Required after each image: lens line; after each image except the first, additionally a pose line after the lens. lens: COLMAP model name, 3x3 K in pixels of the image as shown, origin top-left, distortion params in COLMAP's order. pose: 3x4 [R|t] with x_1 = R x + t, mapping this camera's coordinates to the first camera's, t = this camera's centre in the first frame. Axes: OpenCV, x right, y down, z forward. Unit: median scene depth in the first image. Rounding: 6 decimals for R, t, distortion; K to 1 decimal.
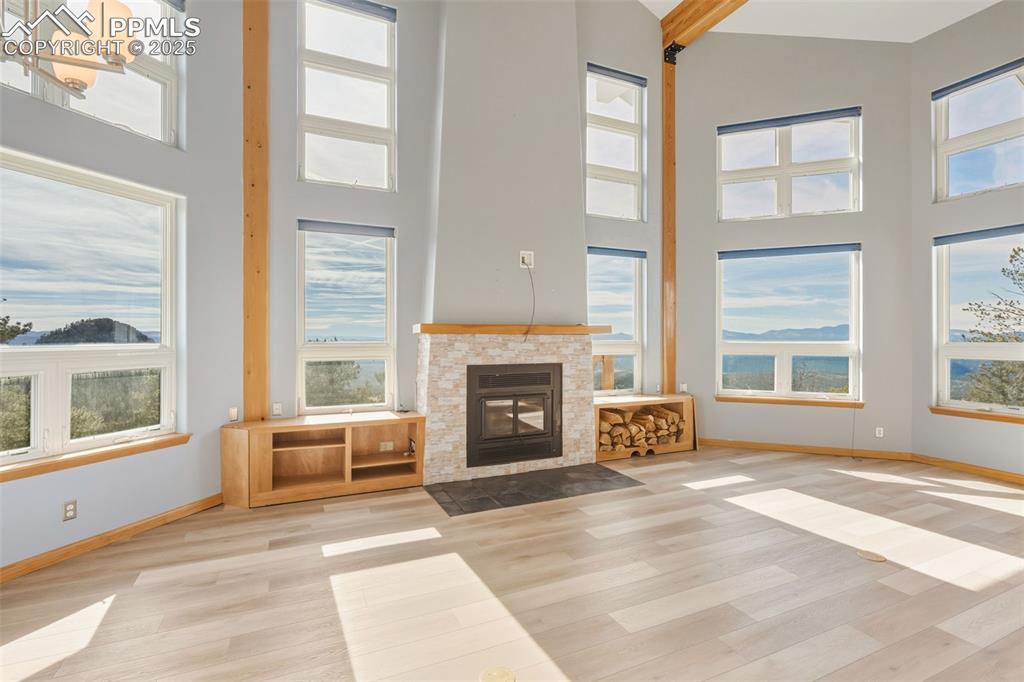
lens RADIAL K [[475.0, 0, 506.0], [0, 475.0, 334.6], [0, 0, 1]] dist [-0.012326, 0.003830]
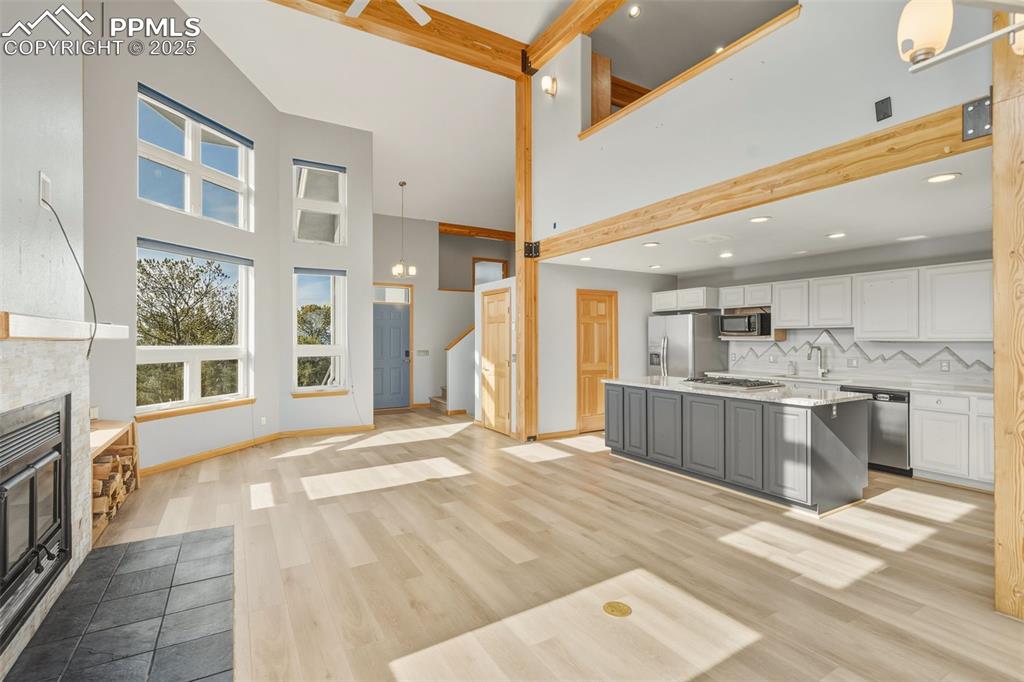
lens RADIAL K [[468.3, 0, 503.6], [0, 468.3, 336.9], [0, 0, 1]] dist [-0.003463, 0.000330]
pose [[-0.101139, 0.003178, 0.994867, -0.476070], [0.000196, 0.999995, -0.003175, -0.002260], [-0.994872, -0.000126, -0.101139, 0.547023]]
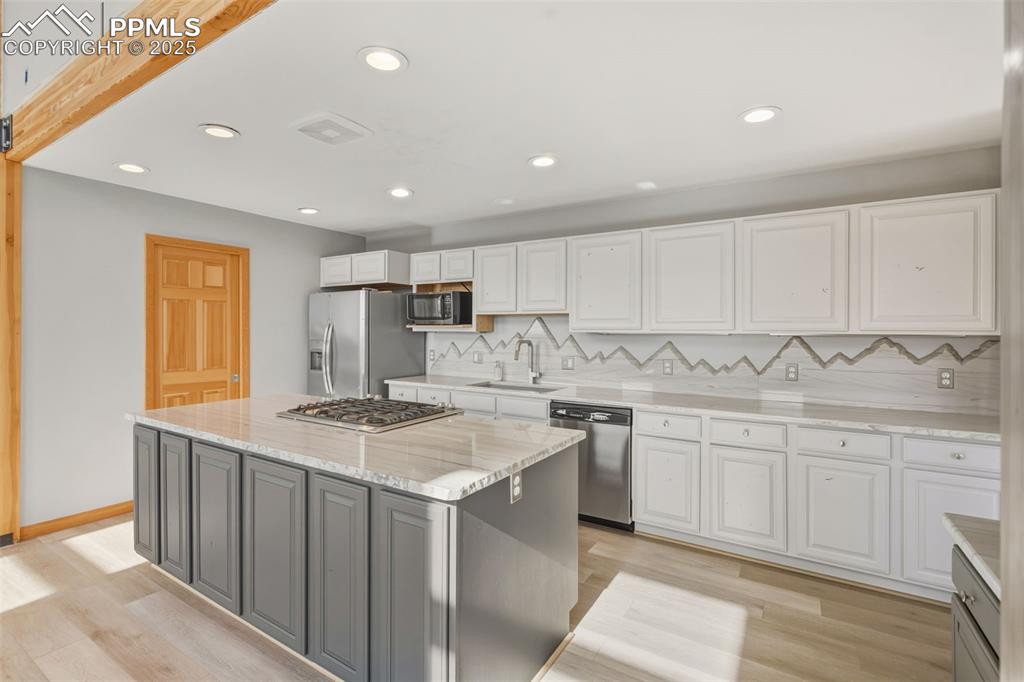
lens RADIAL K [[468.3, 0, 510.2], [0, 468.3, 334.1], [0, 0, 1]] dist [-0.003463, 0.000330]
pose [[-0.557074, -0.011649, 0.830381, -0.058634], [-0.005844, 0.999932, 0.010107, -0.001323], [-0.830442, 0.000778, -0.557105, 0.131525]]
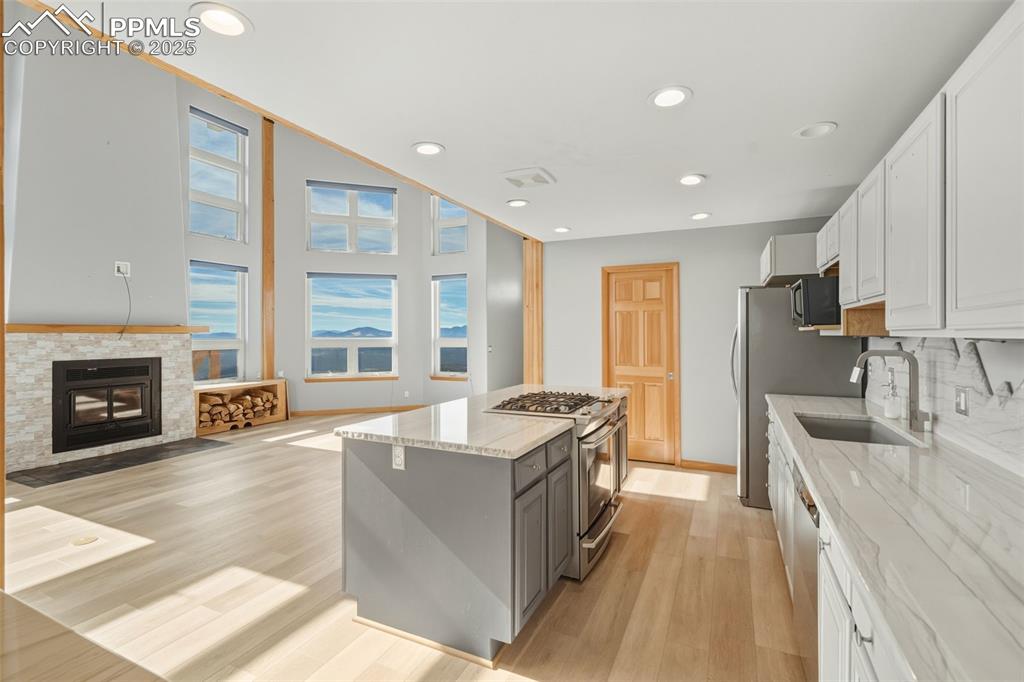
lens RADIAL K [[468.3, 0, 503.0], [0, 468.3, 334.5], [0, 0, 1]] dist [-0.003463, 0.000330]
pose [[0.768117, -0.002441, 0.640305, 0.025187], [0.000905, 0.999996, 0.002726, 0.000184], [-0.640309, -0.001514, 0.768116, -0.459723]]
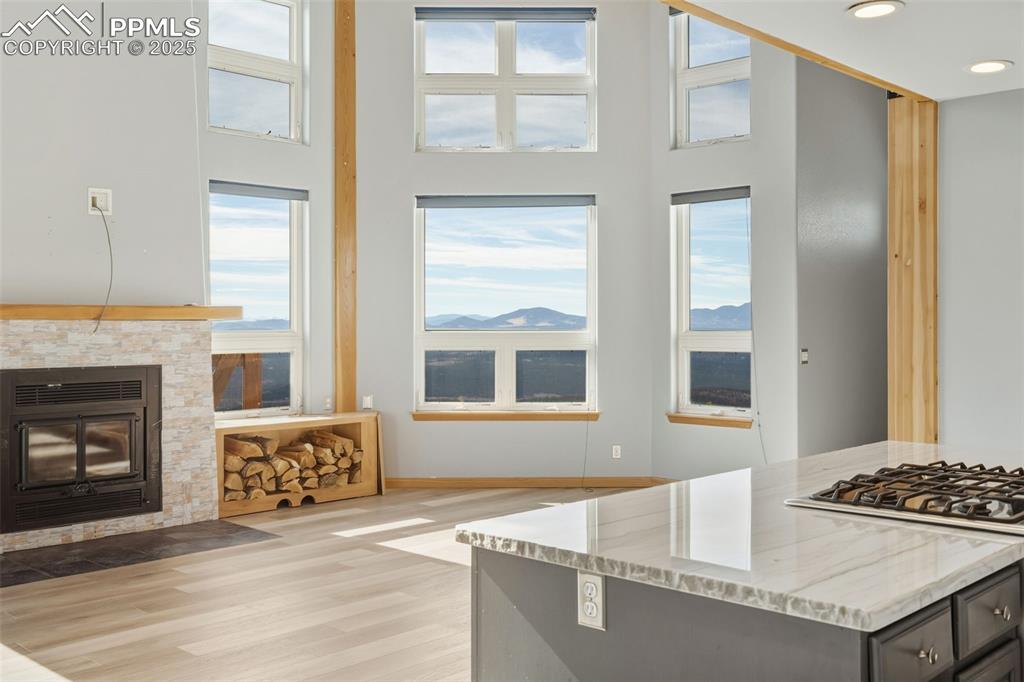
lens RADIAL K [[1013.1, 0, 509.4], [0, 1013.1, 323.6], [0, 0, 1]] dist [-0.001043, 0.000000]
pose [[0.927262, -0.001786, 0.374410, 0.042071], [0.000798, 0.999996, 0.002793, 0.000820], [-0.374413, -0.002291, 0.927259, -0.436951]]
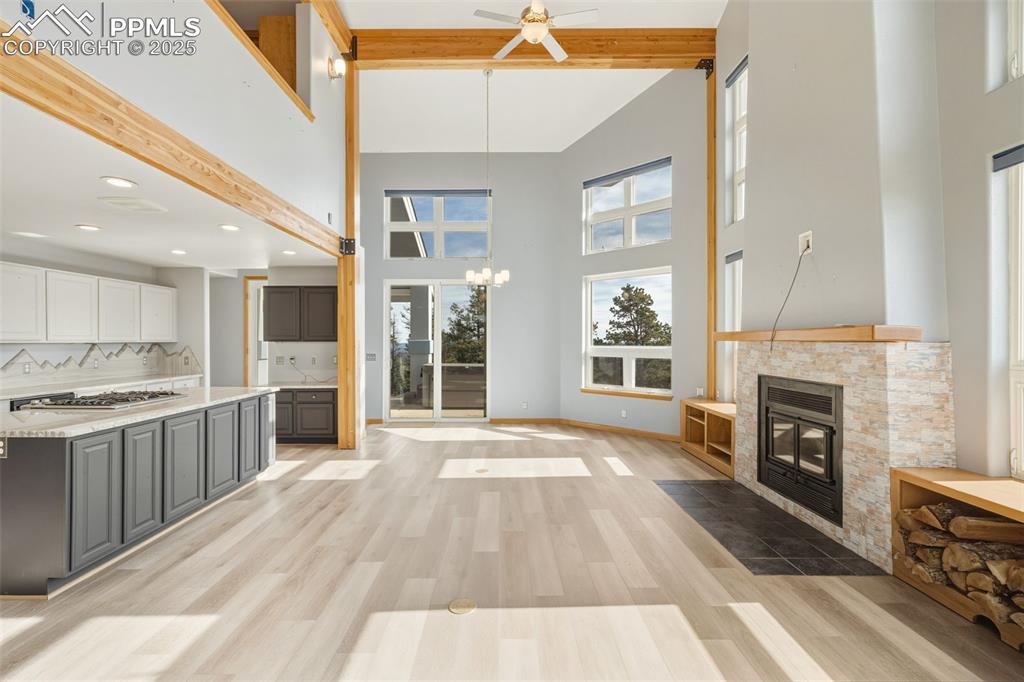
lens RADIAL K [[468.3, 0, 503.4], [0, 468.3, 341.7], [0, 0, 1]] dist [-0.003463, 0.000330]
pose [[-0.409310, 0.000278, -0.912395, 0.892674], [-0.000776, 0.999999, 0.000653, -0.000413], [0.912395, 0.000976, -0.409310, 0.834182]]
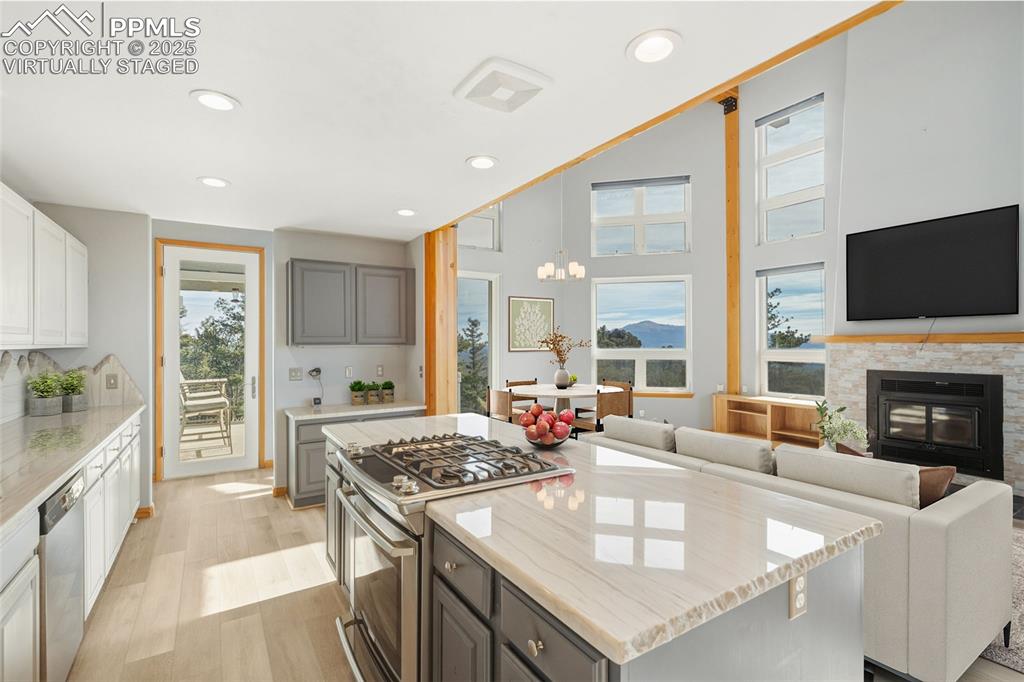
lens RADIAL K [[468.3, 0, 505.0], [0, 468.3, 342.6], [0, 0, 1]] dist [-0.003463, 0.000330]
pose [[0.134456, -0.004076, -0.990911, 0.853202], [0.002887, 0.999989, -0.003722, -0.000251], [0.990915, -0.002360, 0.134466, -0.035060]]
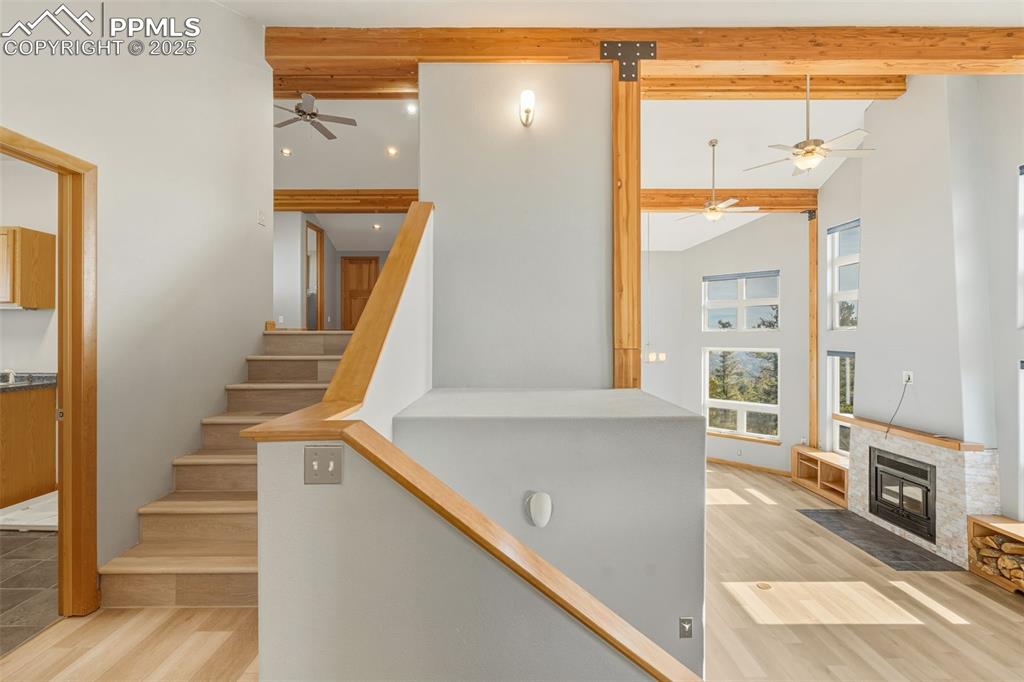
lens RADIAL K [[468.3, 0, 506.9], [0, 468.3, 333.7], [0, 0, 1]] dist [-0.003463, 0.000330]
pose [[-0.405936, -0.004087, -0.913892, 1.612020], [-0.002419, 0.999991, -0.003398, -0.262669], [0.913898, 0.000831, -0.405942, 0.493177]]
